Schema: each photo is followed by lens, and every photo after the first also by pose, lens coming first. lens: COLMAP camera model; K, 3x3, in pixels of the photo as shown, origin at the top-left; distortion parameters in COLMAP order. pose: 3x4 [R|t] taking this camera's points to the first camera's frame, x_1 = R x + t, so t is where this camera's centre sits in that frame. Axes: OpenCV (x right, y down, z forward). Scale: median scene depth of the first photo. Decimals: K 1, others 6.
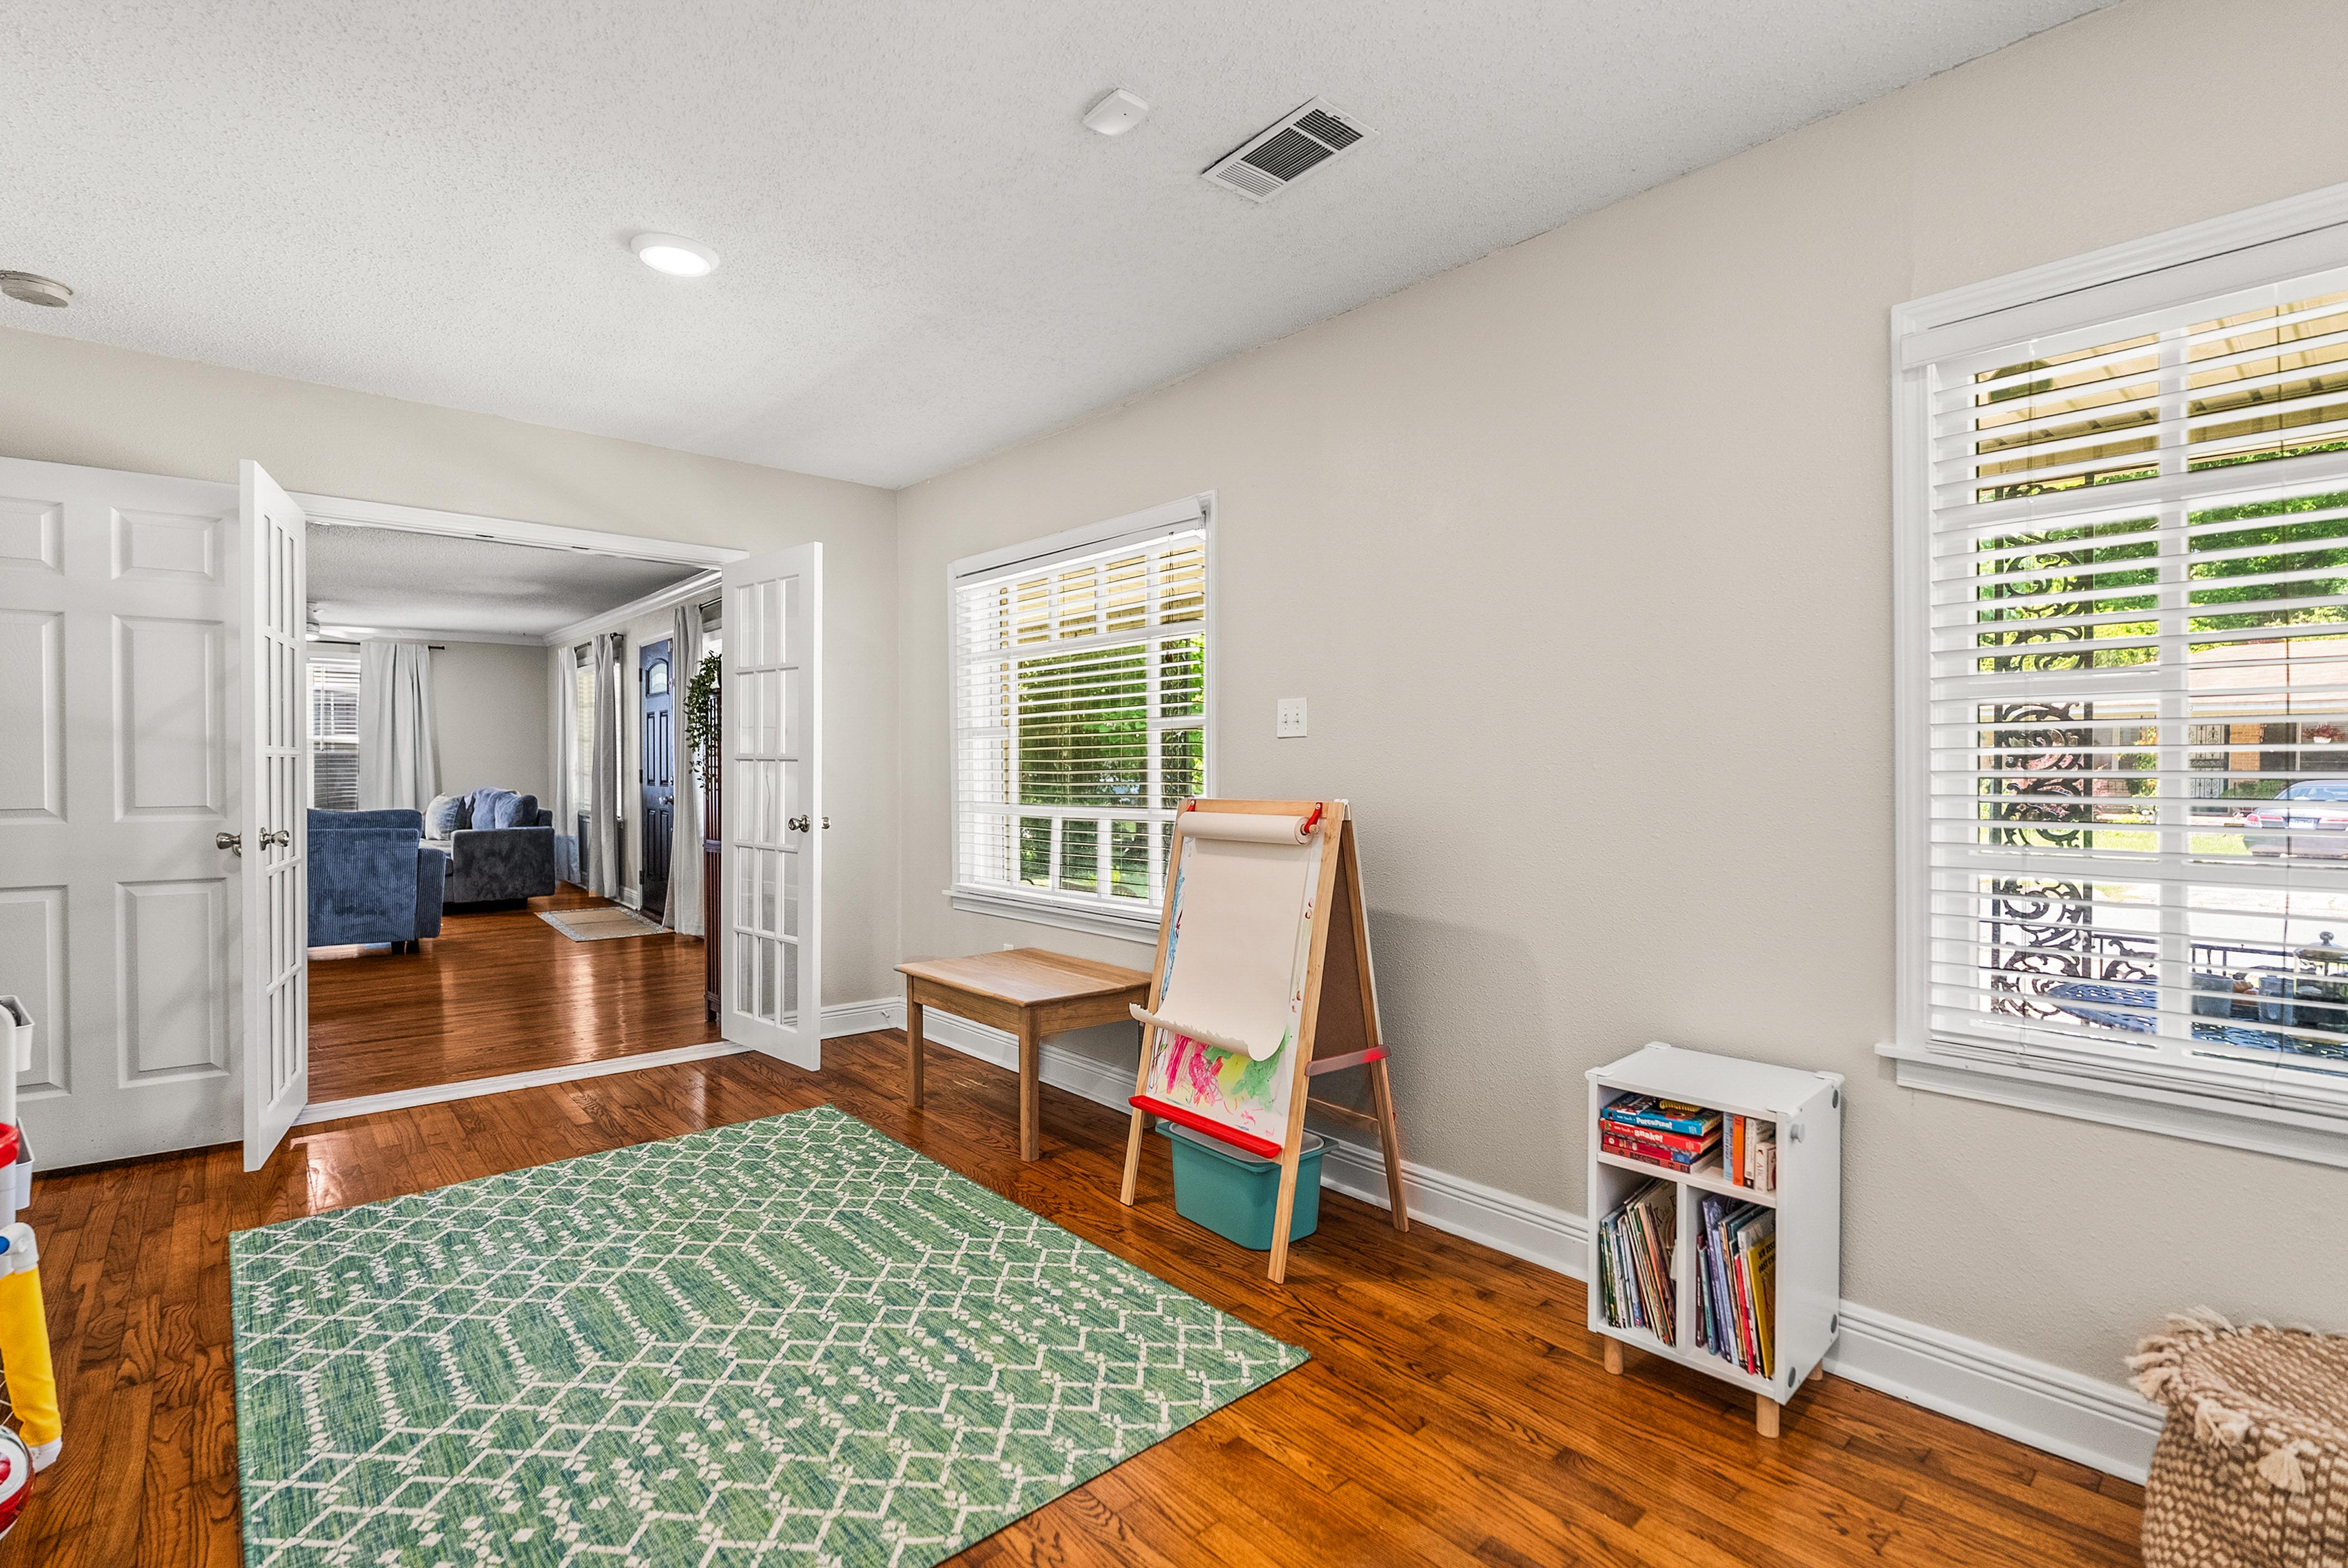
lens RADIAL K [[1064.8, 0, 1175.8], [0, 1064.8, 782.5], [0, 0, 1]] dist [-0.010750, 0.000009]
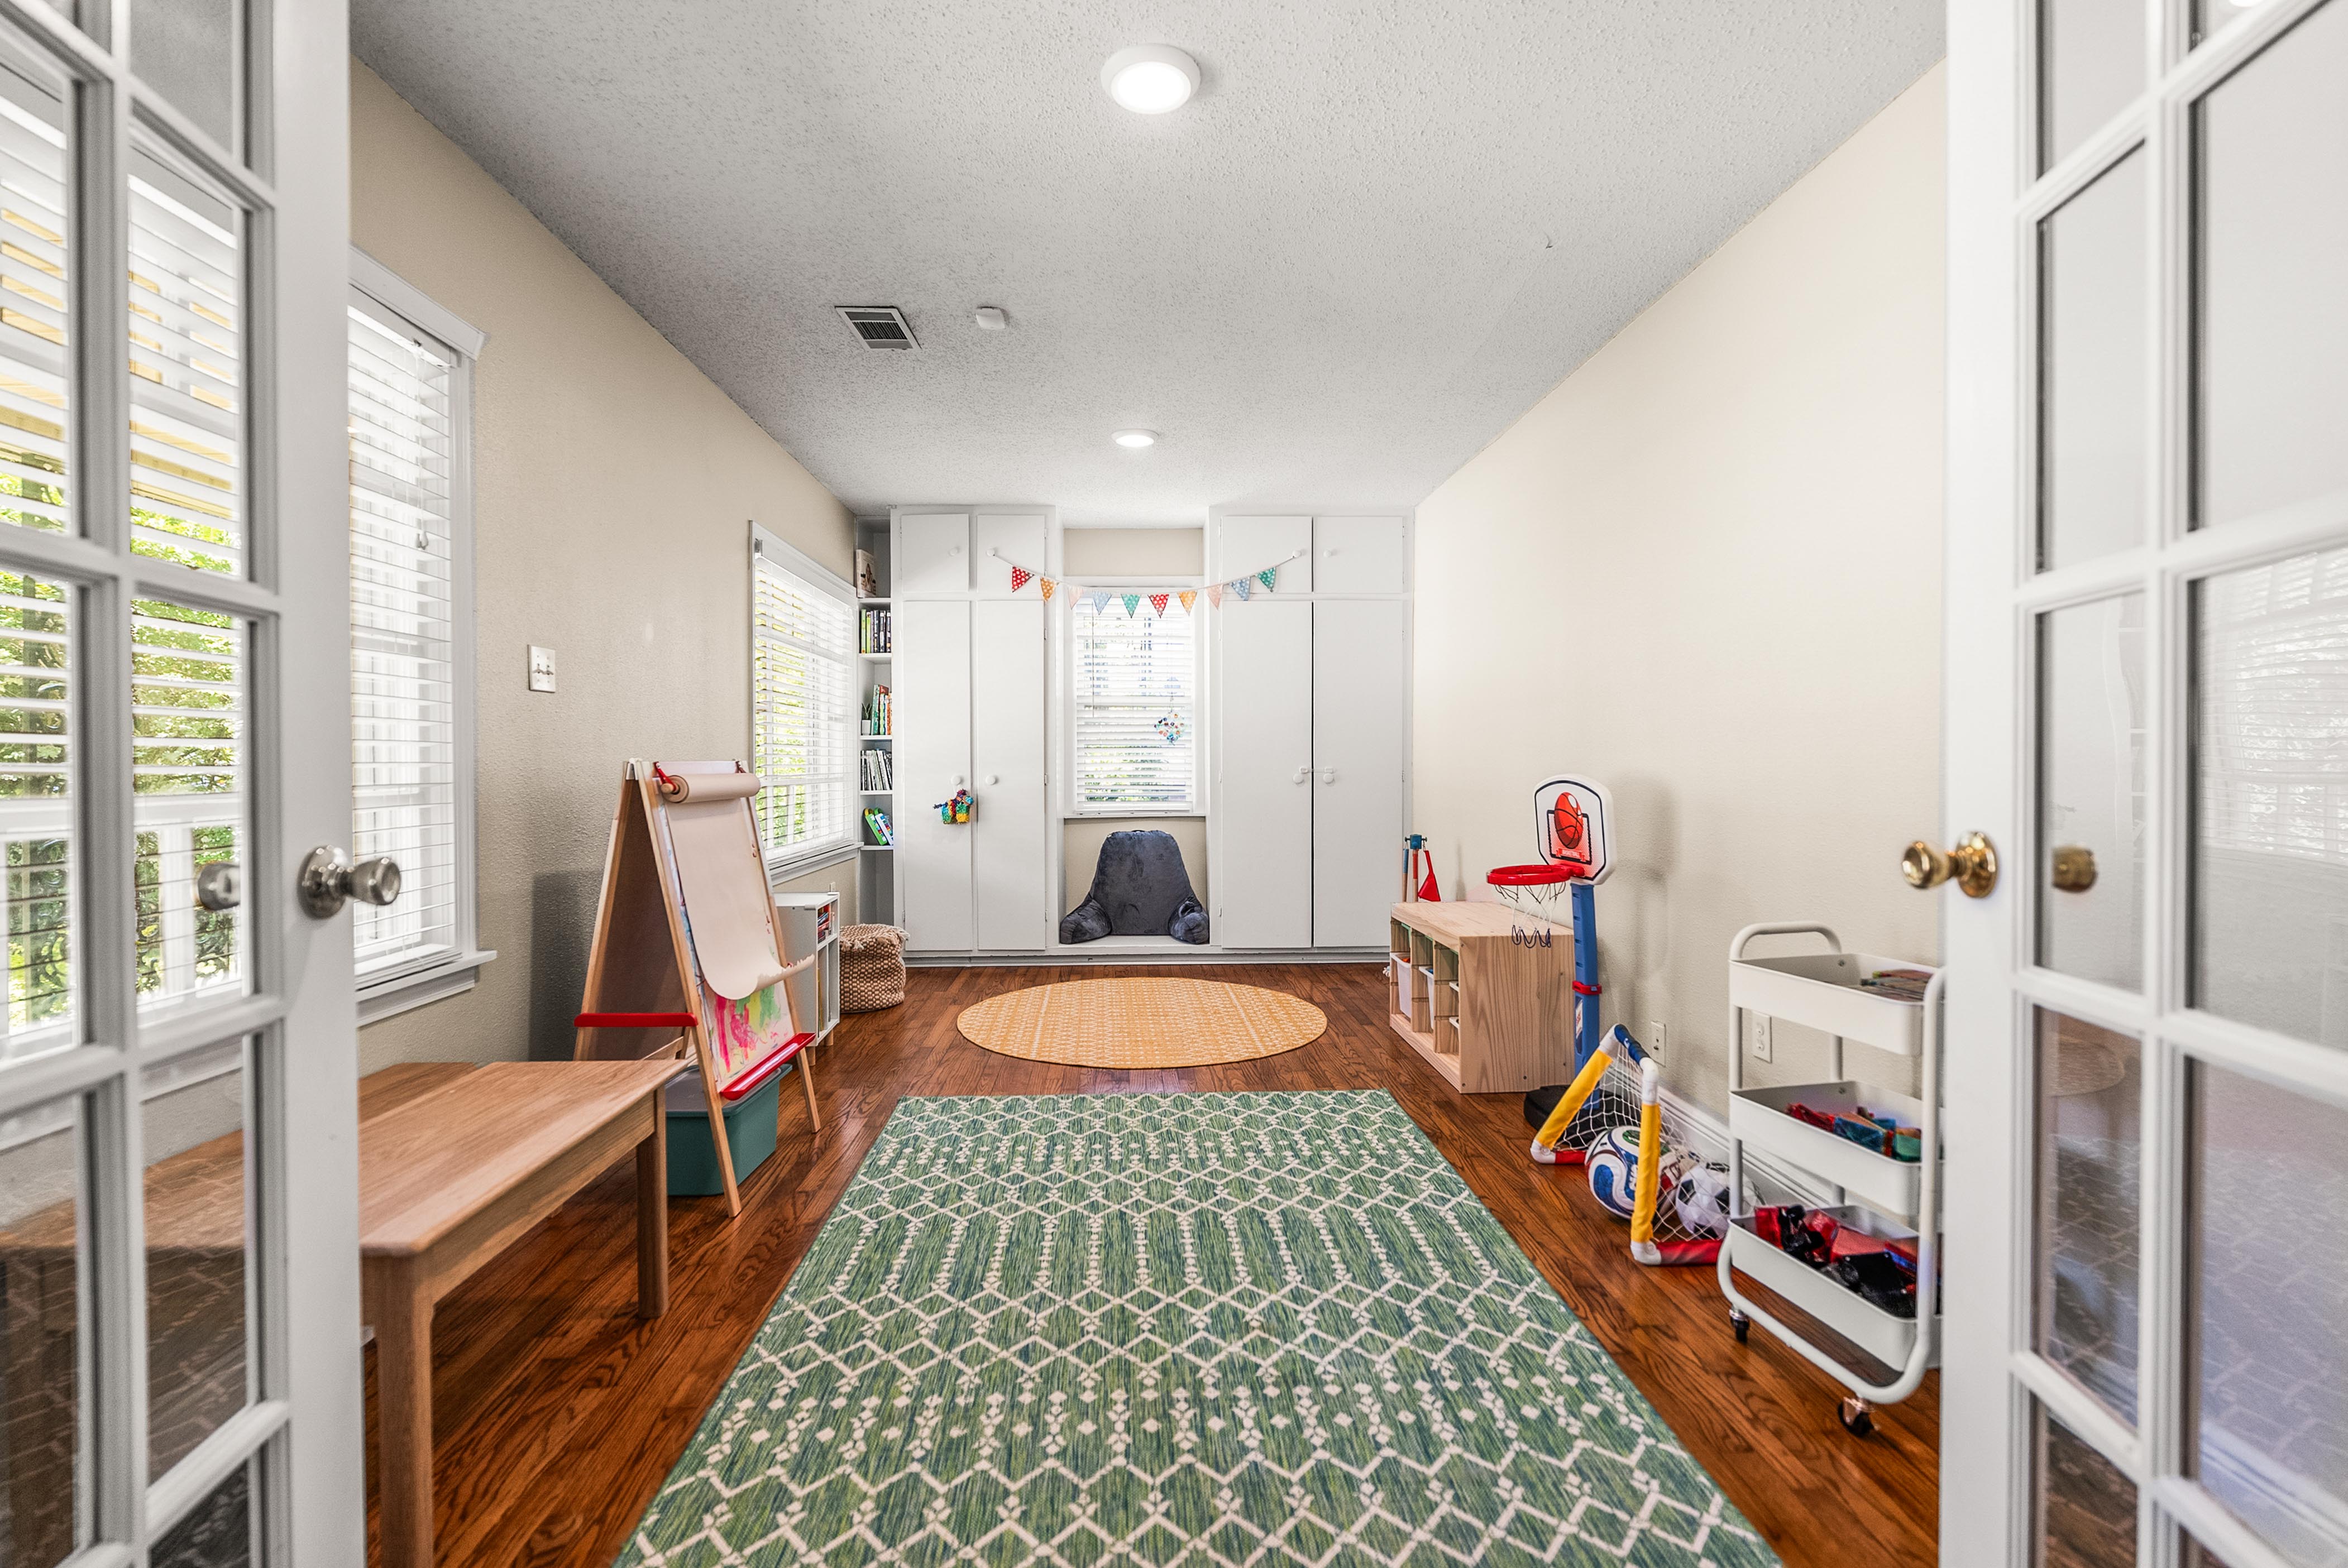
lens RADIAL K [[1064.8, 0, 1175.2], [0, 1064.8, 773.7], [0, 0, 1]] dist [-0.010750, 0.000009]
pose [[-0.777507, -0.005383, 0.628851, -1.070615], [0.006626, 0.999838, 0.016752, 0.017276], [-0.628840, 0.017192, -0.777345, 1.749105]]
